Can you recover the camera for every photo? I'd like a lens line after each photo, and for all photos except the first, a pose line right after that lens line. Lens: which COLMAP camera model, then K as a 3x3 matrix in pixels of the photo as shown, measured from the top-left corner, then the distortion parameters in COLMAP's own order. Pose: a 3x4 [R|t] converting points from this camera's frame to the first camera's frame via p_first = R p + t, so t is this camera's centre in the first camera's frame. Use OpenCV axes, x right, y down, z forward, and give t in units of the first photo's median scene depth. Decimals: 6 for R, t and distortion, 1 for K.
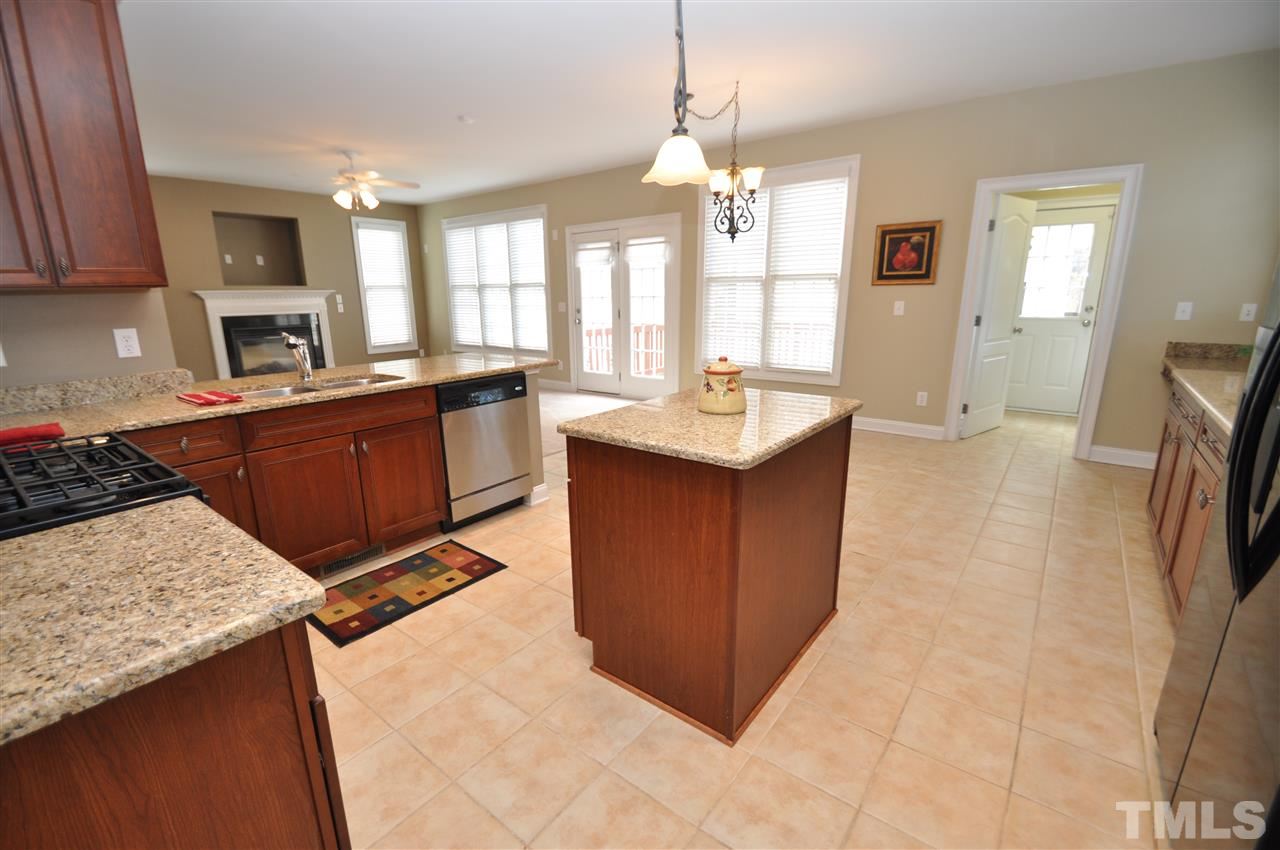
lens RADIAL K [[565.9, 0, 628.1], [0, 565.9, 426.4], [0, 0, 1]] dist [0.009340, -0.001582]
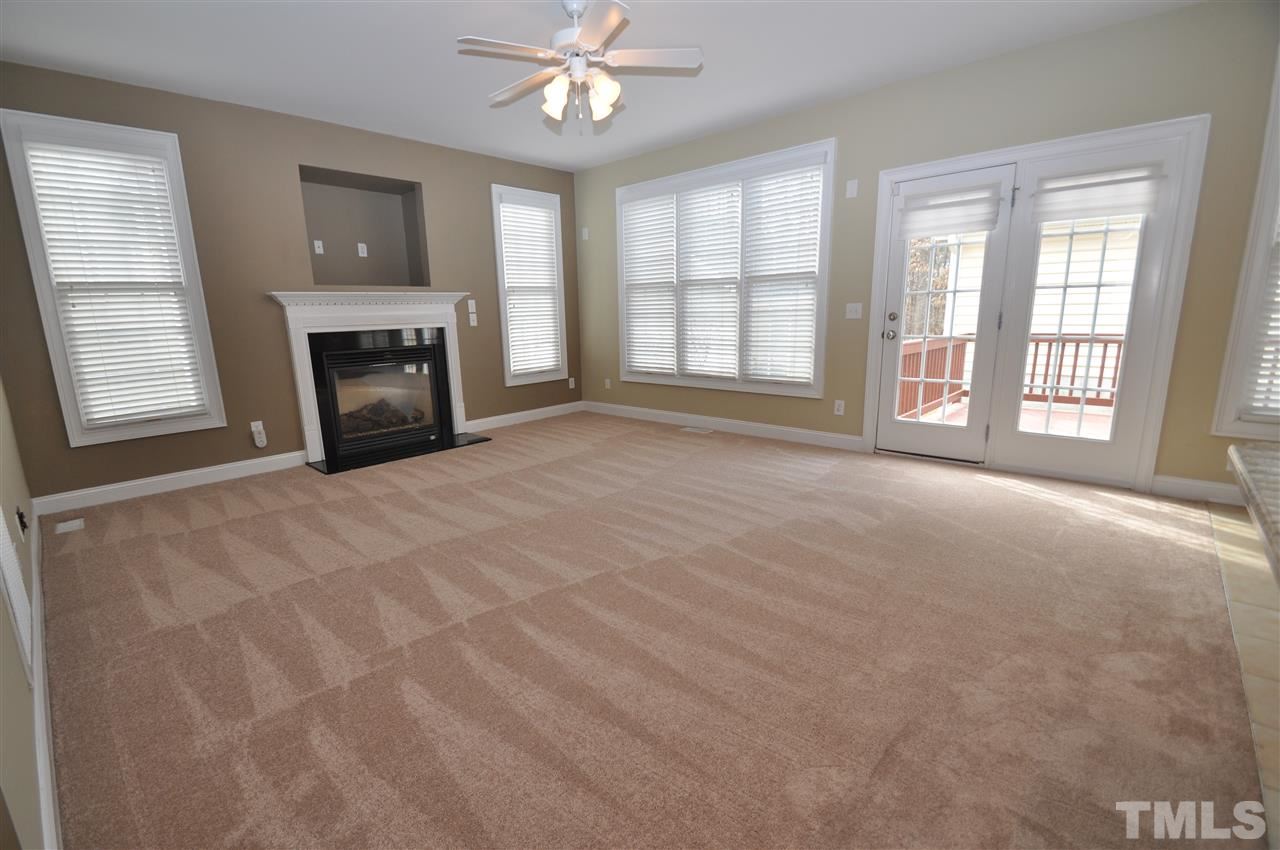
lens RADIAL K [[565.9, 0, 633.3], [0, 565.9, 427.2], [0, 0, 1]] dist [0.009340, -0.001582]
pose [[0.997666, 0.001336, -0.068276, -0.285397], [-0.003176, 0.999635, -0.026843, -0.066921], [0.068216, 0.026998, 0.997305, 0.364223]]
